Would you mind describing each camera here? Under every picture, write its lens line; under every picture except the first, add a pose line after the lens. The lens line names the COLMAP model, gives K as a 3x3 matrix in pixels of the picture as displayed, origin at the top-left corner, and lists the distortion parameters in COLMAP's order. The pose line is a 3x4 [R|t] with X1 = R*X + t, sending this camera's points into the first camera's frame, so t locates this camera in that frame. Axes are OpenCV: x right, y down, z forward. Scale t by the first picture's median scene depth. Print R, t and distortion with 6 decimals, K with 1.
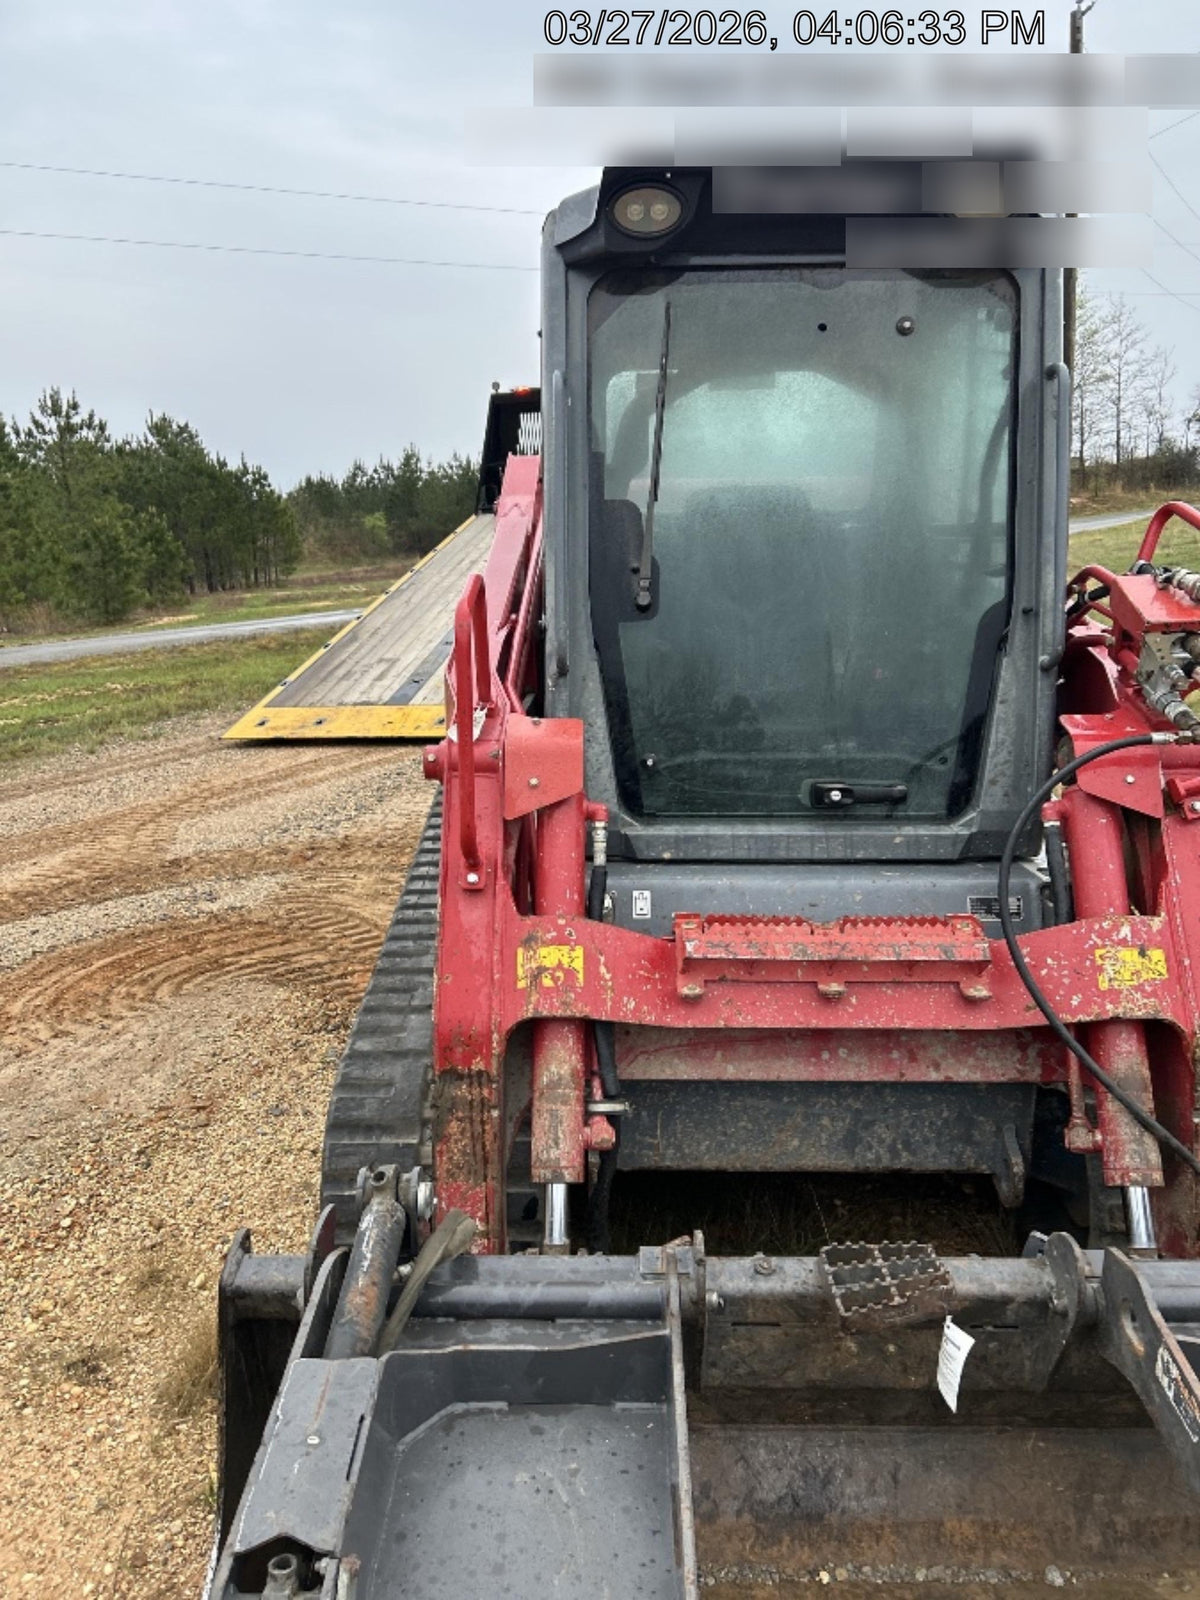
lens RADIAL K [[1186.4, 0, 600.7], [0, 1186.4, 804.4], [0, 0, 1]] dist [0.061921, -0.062656]
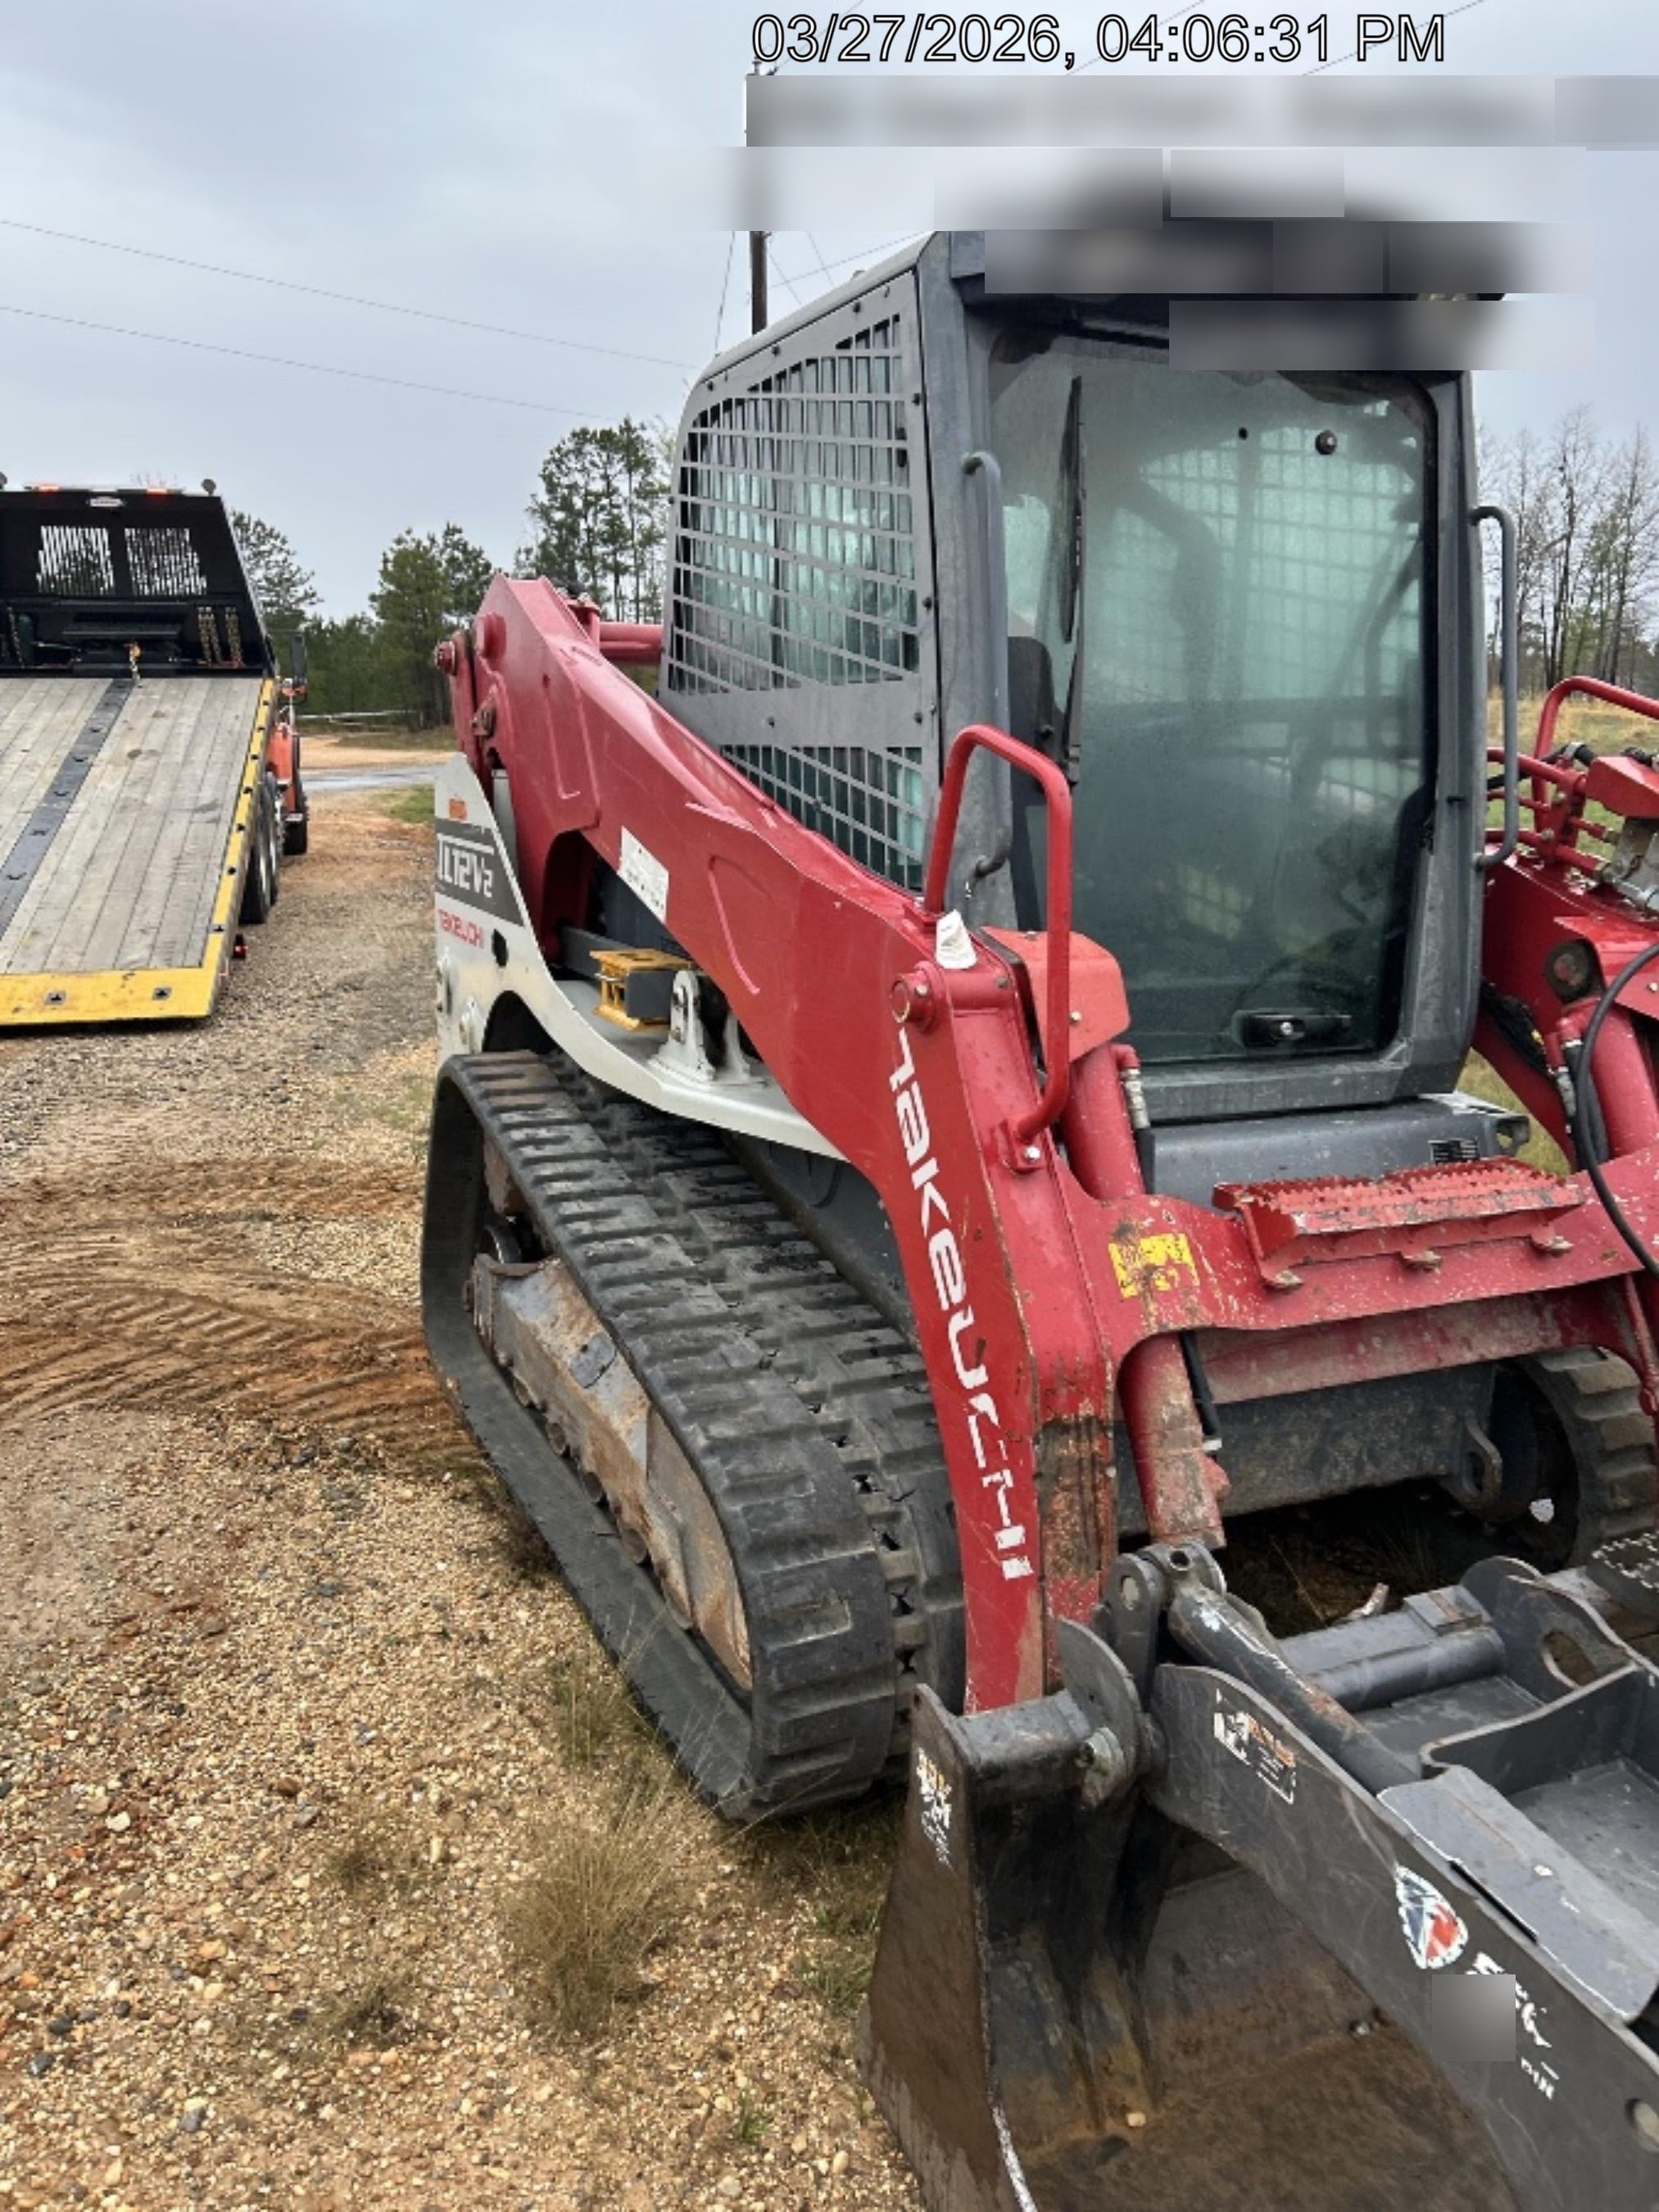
lens RADIAL K [[1624.9, 0, 829.5], [0, 1624.9, 1106.0], [0, 0, 1]] dist [0.062666, -0.065091]
pose [[0.906784, -0.061754, 0.417048, -0.550339], [0.062749, 0.997965, 0.011338, 0.012916], [-0.416900, 0.015889, 0.908814, 0.143941]]
